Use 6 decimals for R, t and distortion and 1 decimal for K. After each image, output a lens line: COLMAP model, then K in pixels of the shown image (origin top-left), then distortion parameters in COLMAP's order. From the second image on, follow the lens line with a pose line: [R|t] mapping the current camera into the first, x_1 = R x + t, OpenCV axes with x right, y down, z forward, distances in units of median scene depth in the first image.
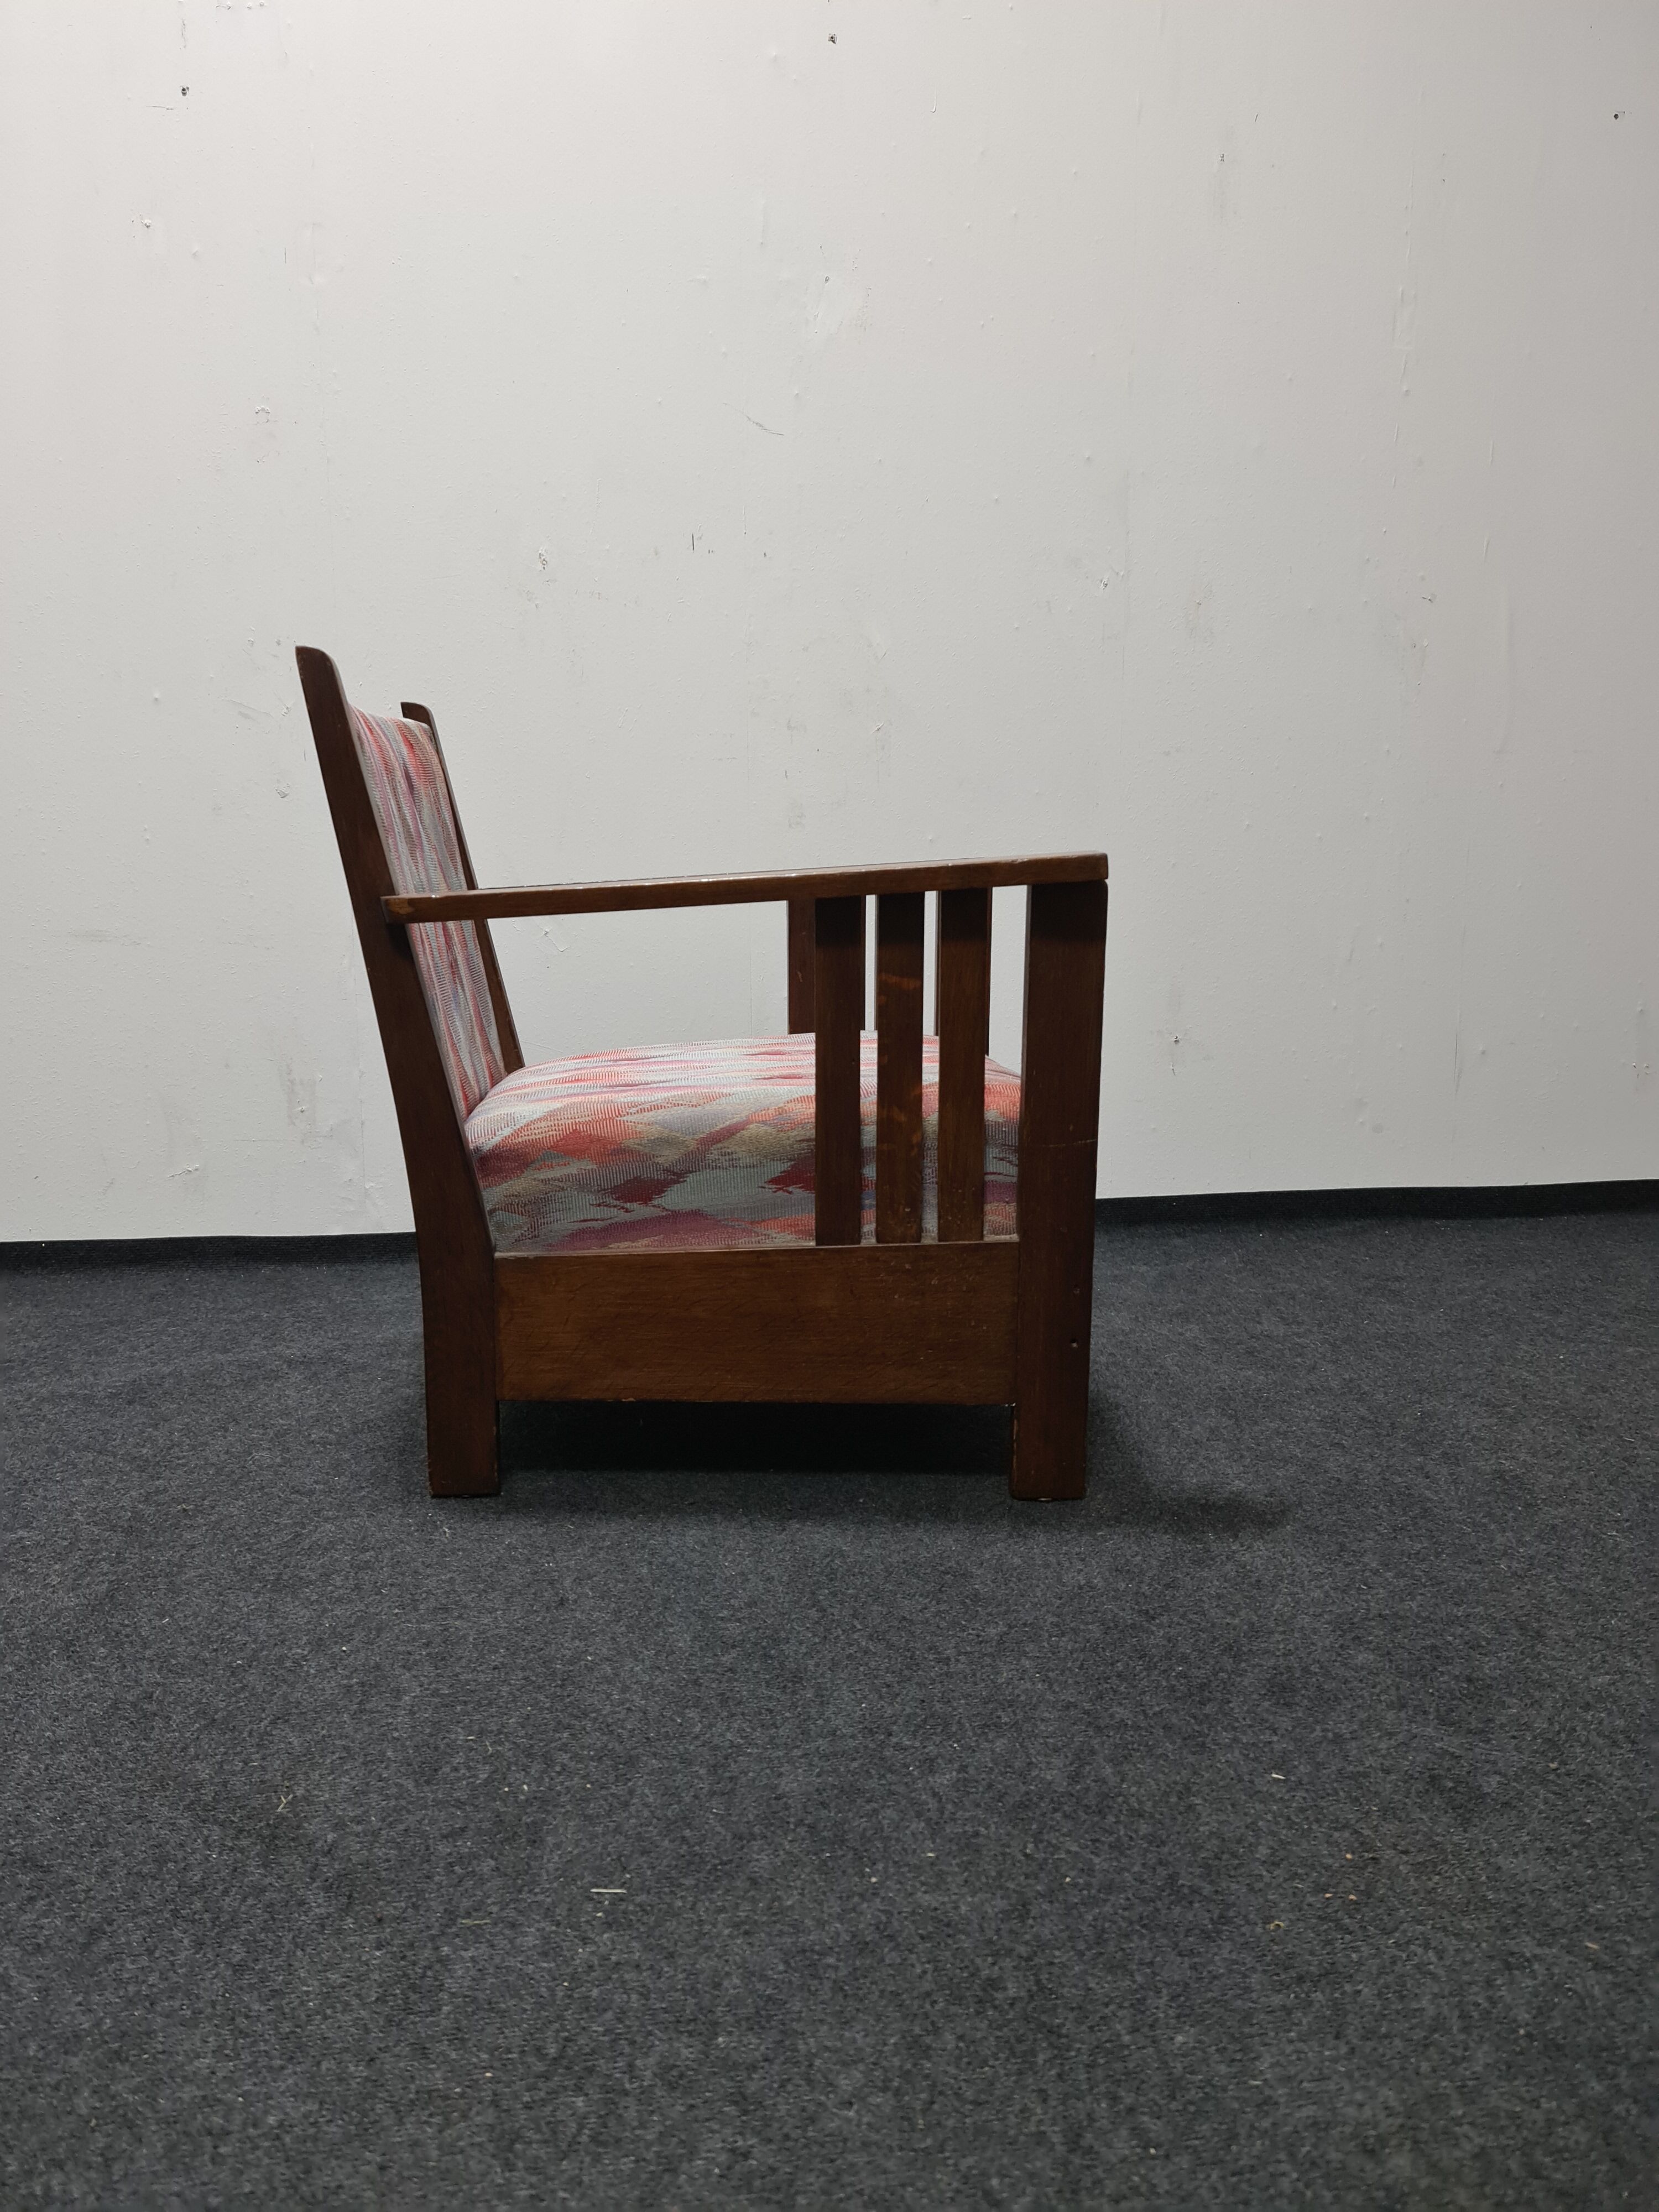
lens RADIAL K [[1588.6, 0, 826.3], [0, 1588.6, 1133.4], [0, 0, 1]] dist [0.079732, -0.053748]
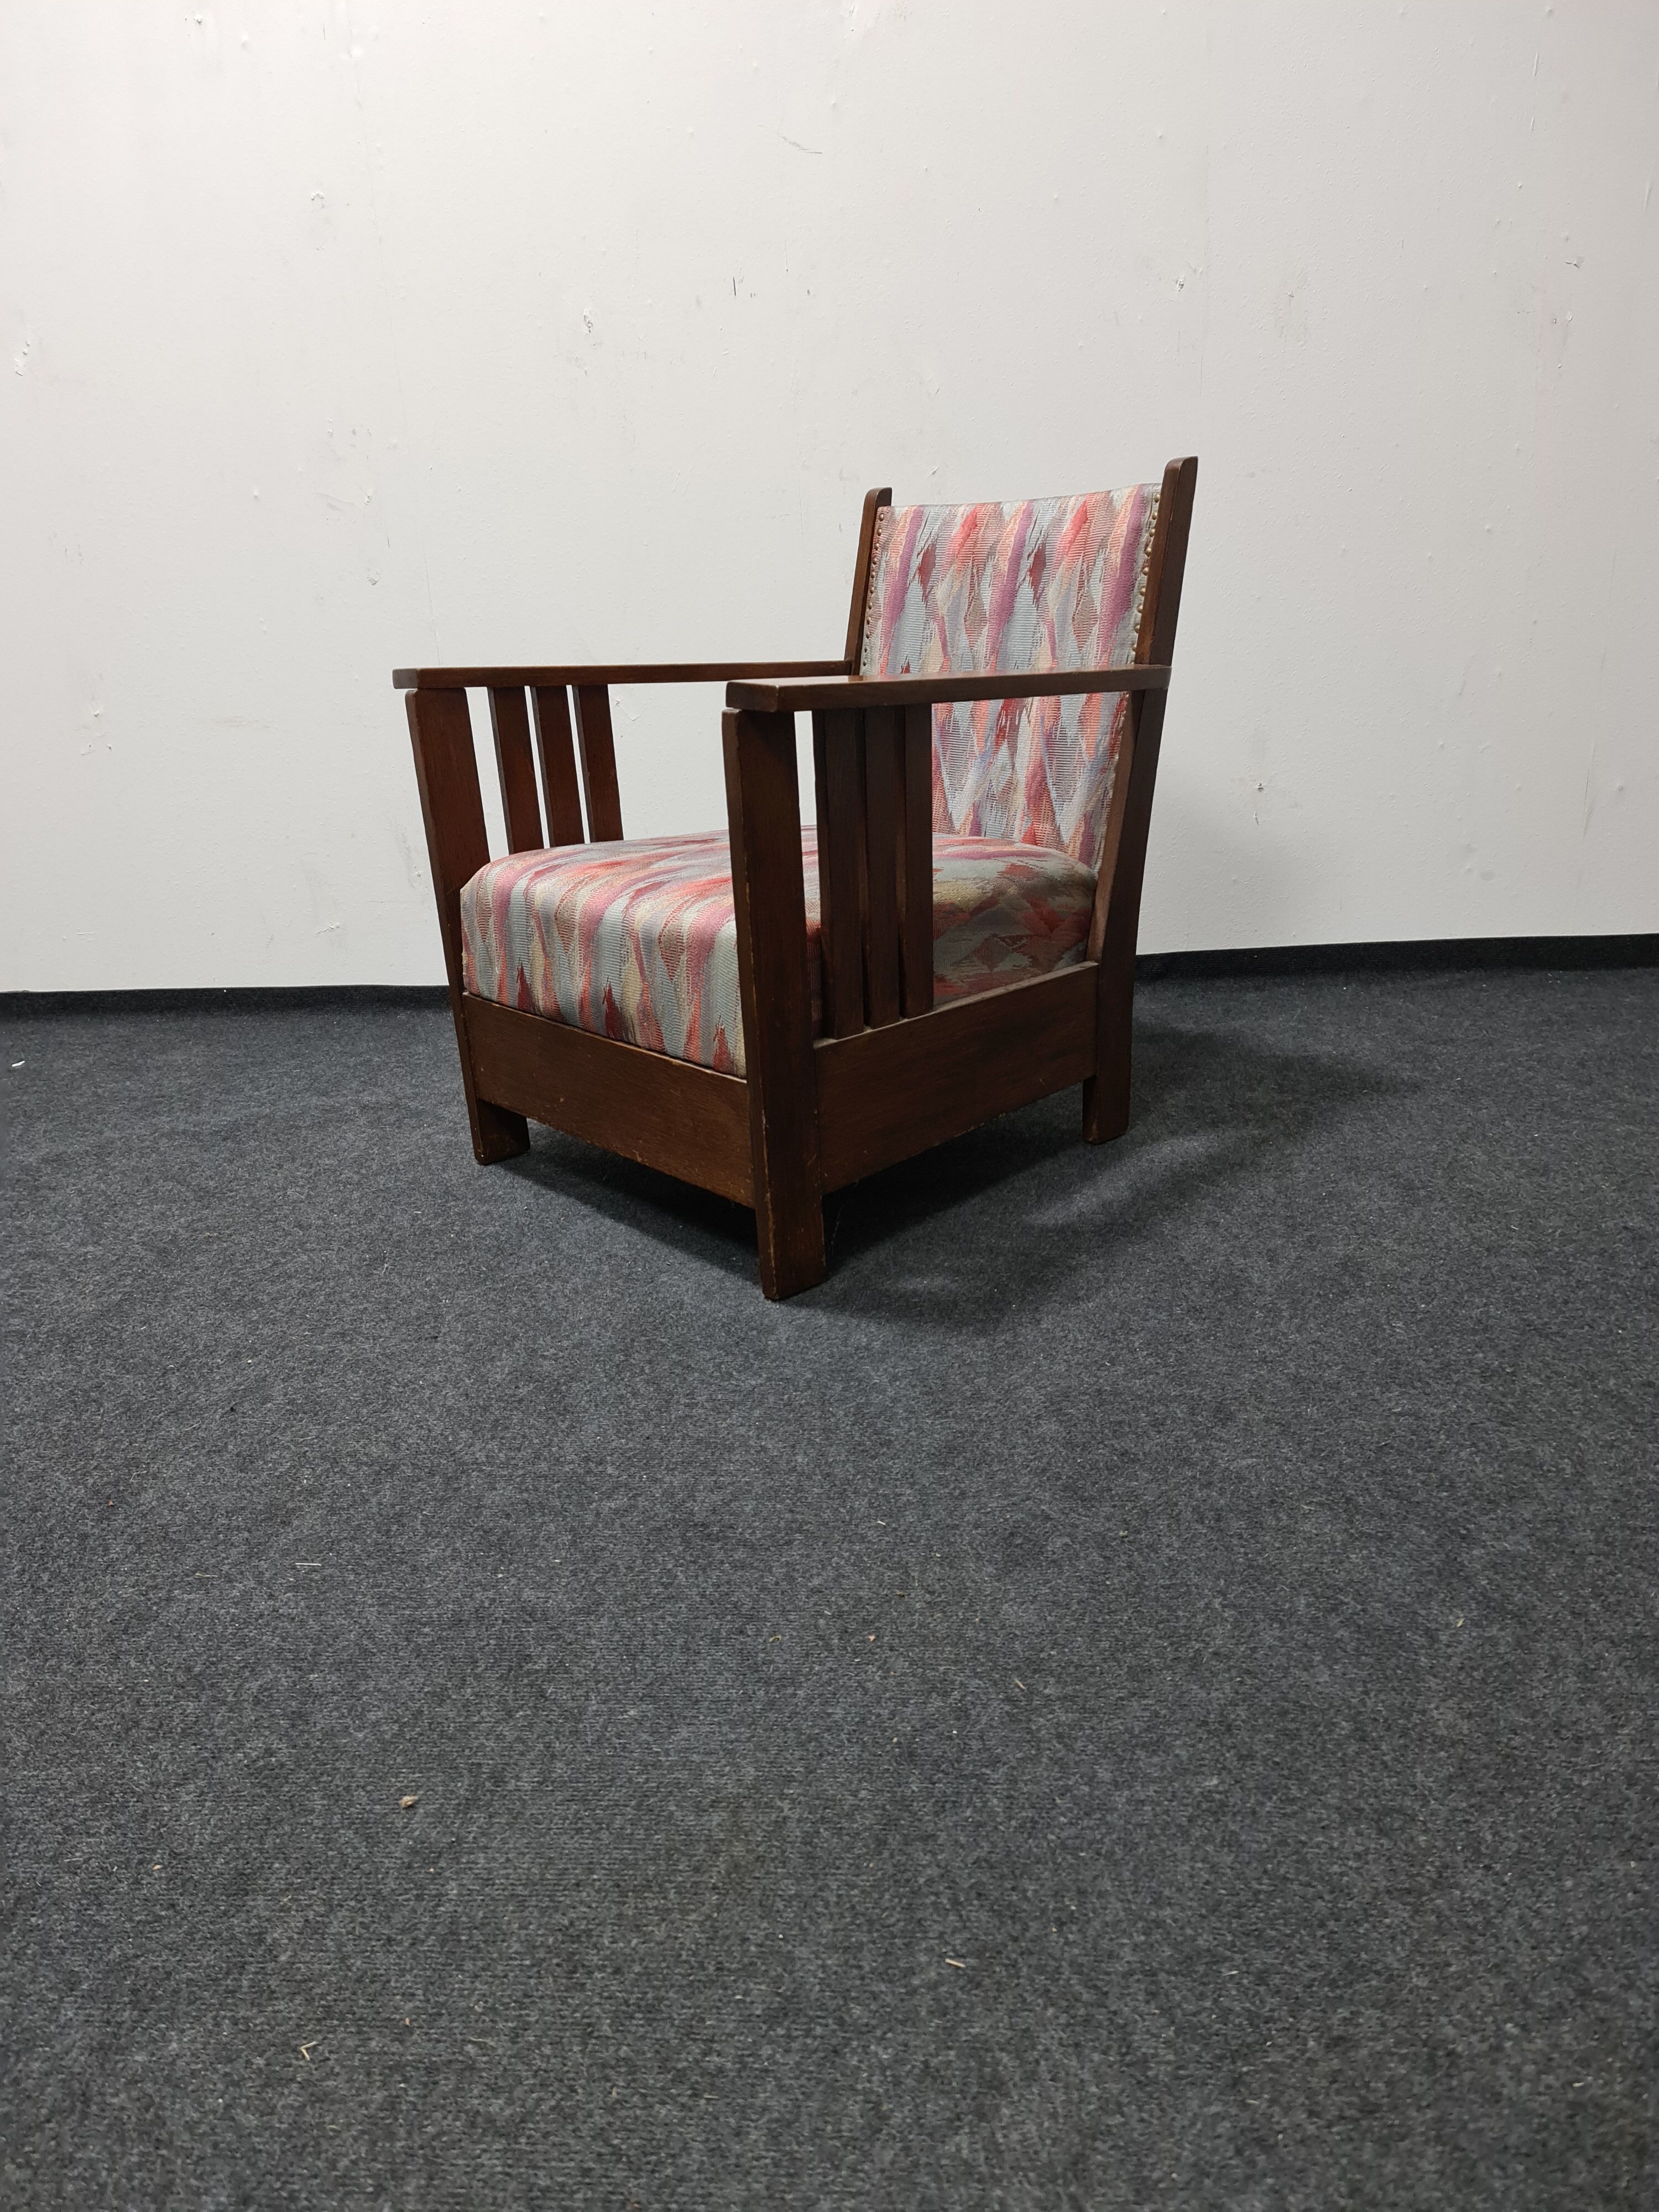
lens RADIAL K [[1588.6, 0, 826.3], [0, 1588.6, 1133.4], [0, 0, 1]] dist [0.079732, -0.053748]
pose [[0.969181, 0.033024, -0.244128, 0.459052], [0.015223, 0.981052, 0.193148, -0.097685], [0.245880, -0.190912, 0.950313, -0.063455]]
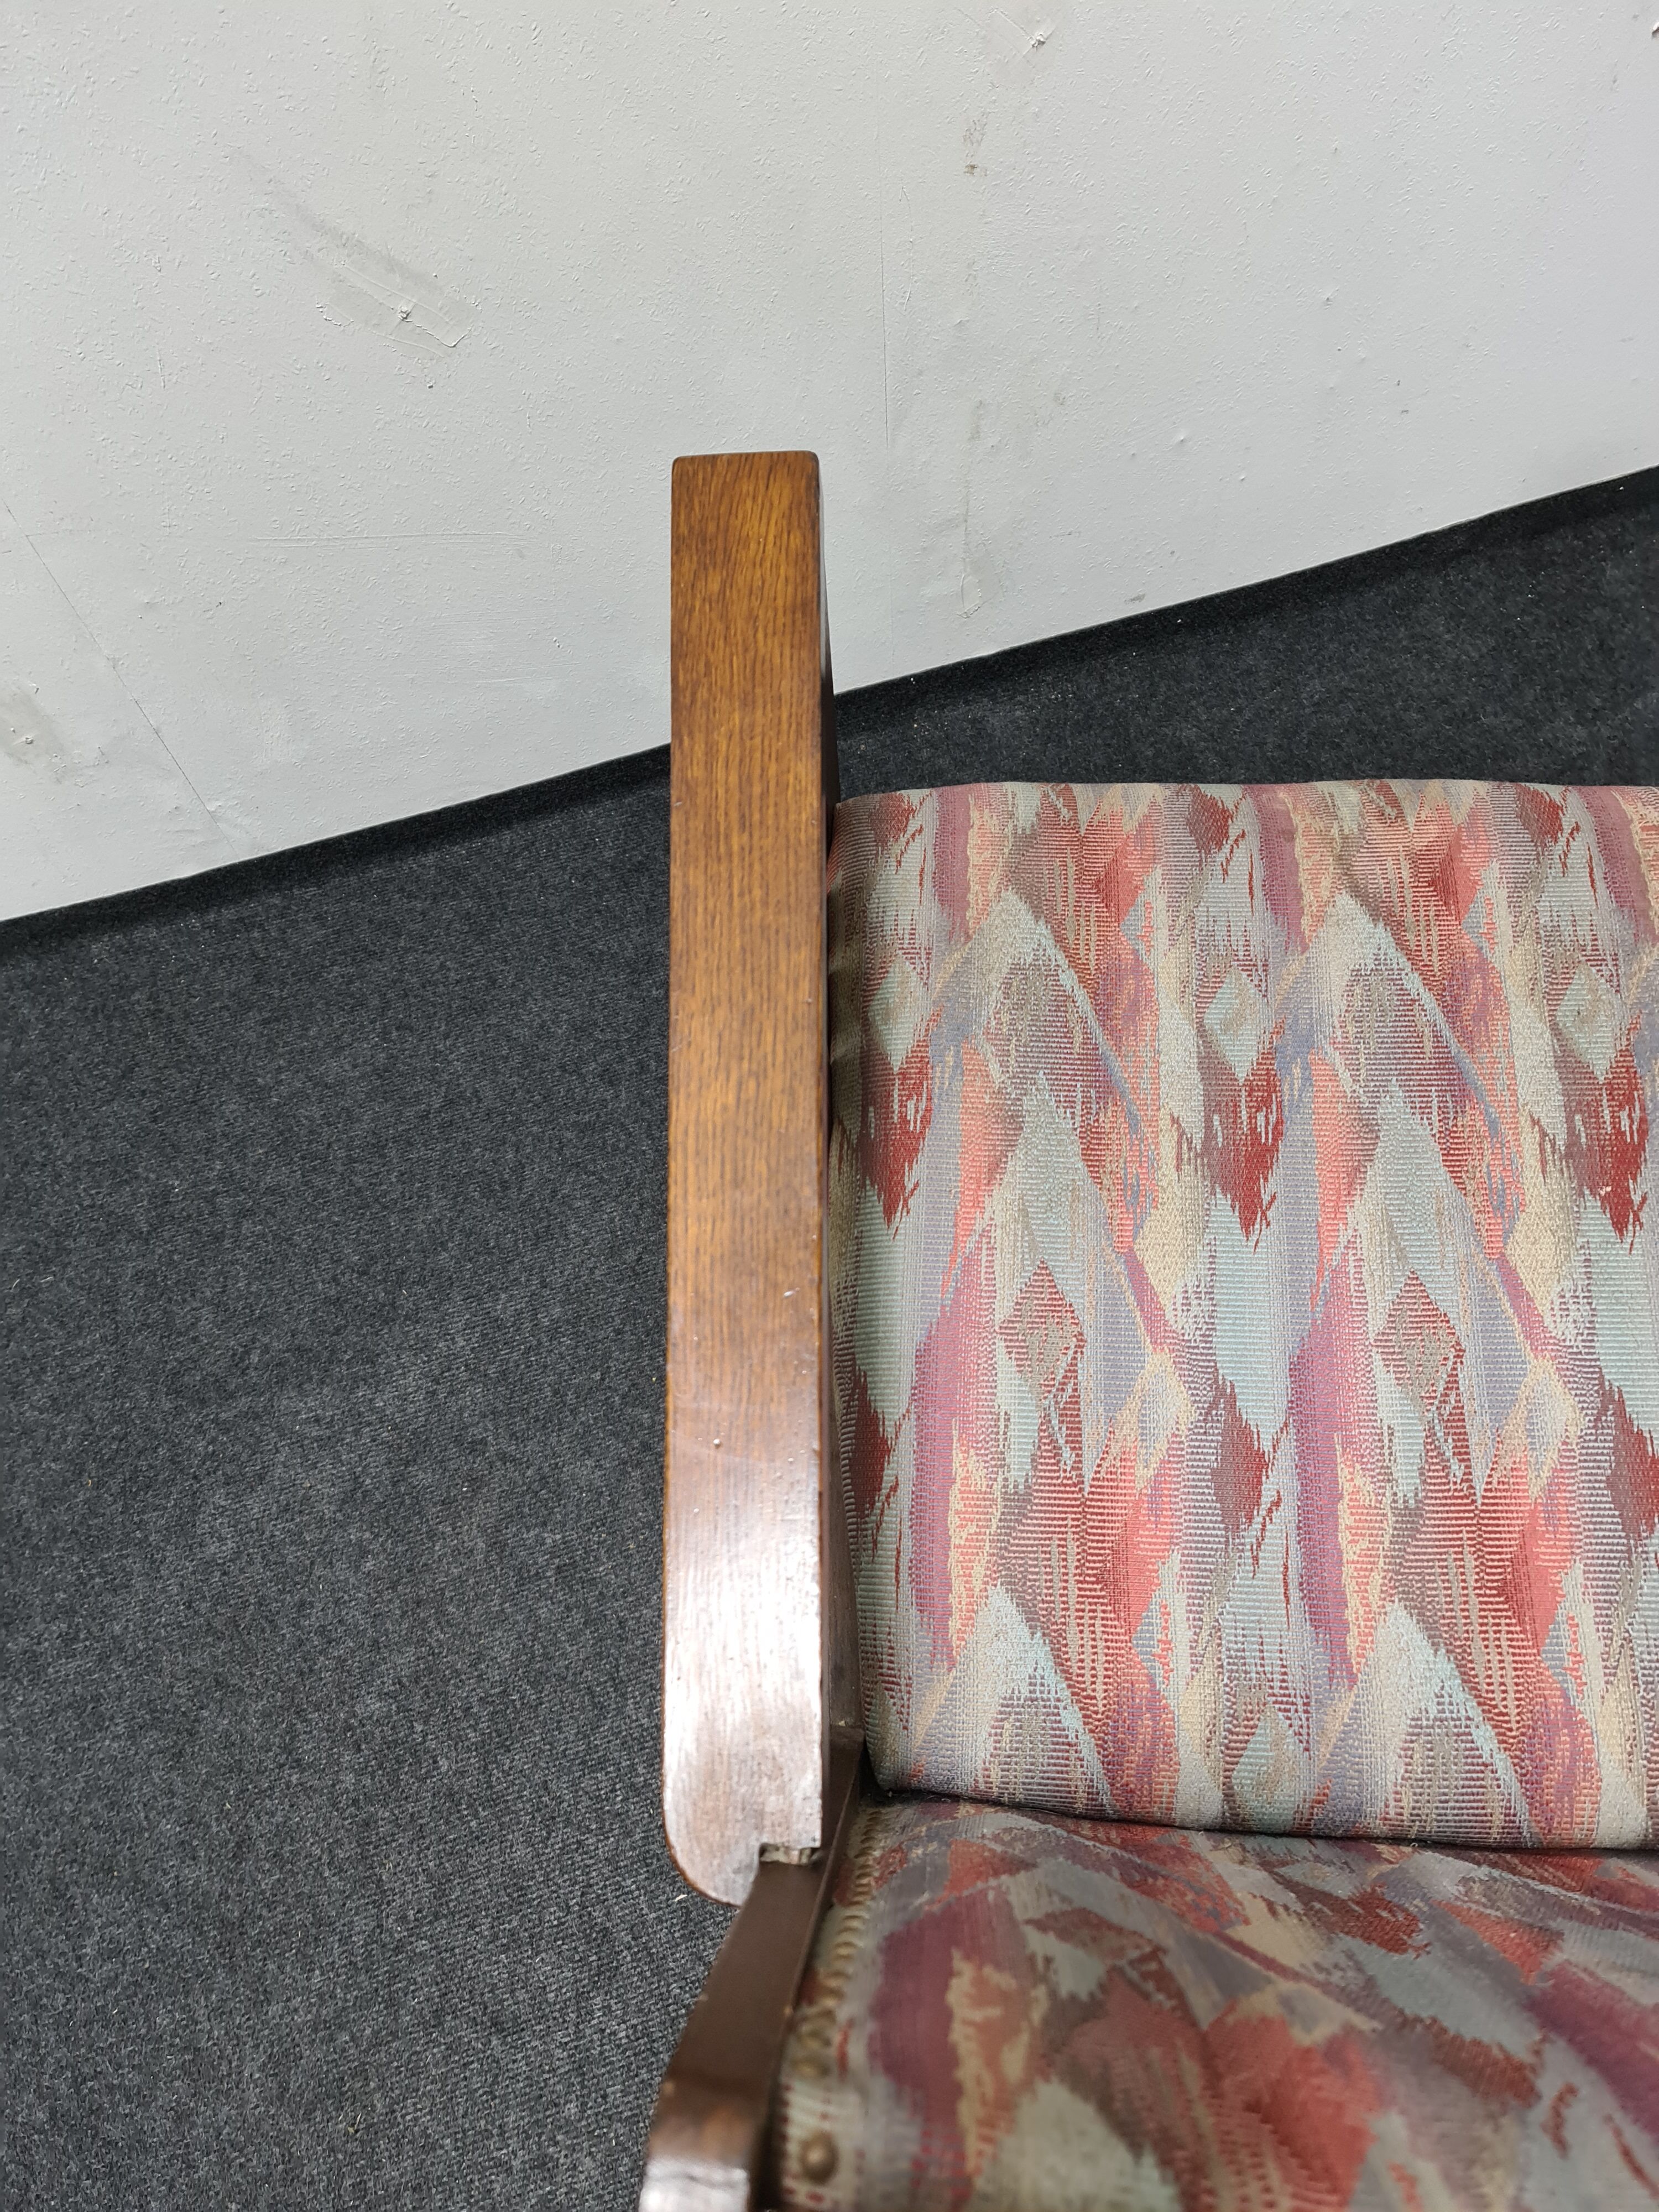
lens RADIAL K [[1588.6, 0, 826.3], [0, 1588.6, 1133.4], [0, 0, 1]] dist [0.079732, -0.053748]
pose [[-0.855110, 0.479767, -0.196497, 0.342234], [-0.048298, 0.303644, 0.951561, -0.737340], [0.516193, 0.823179, -0.236477, 1.511386]]
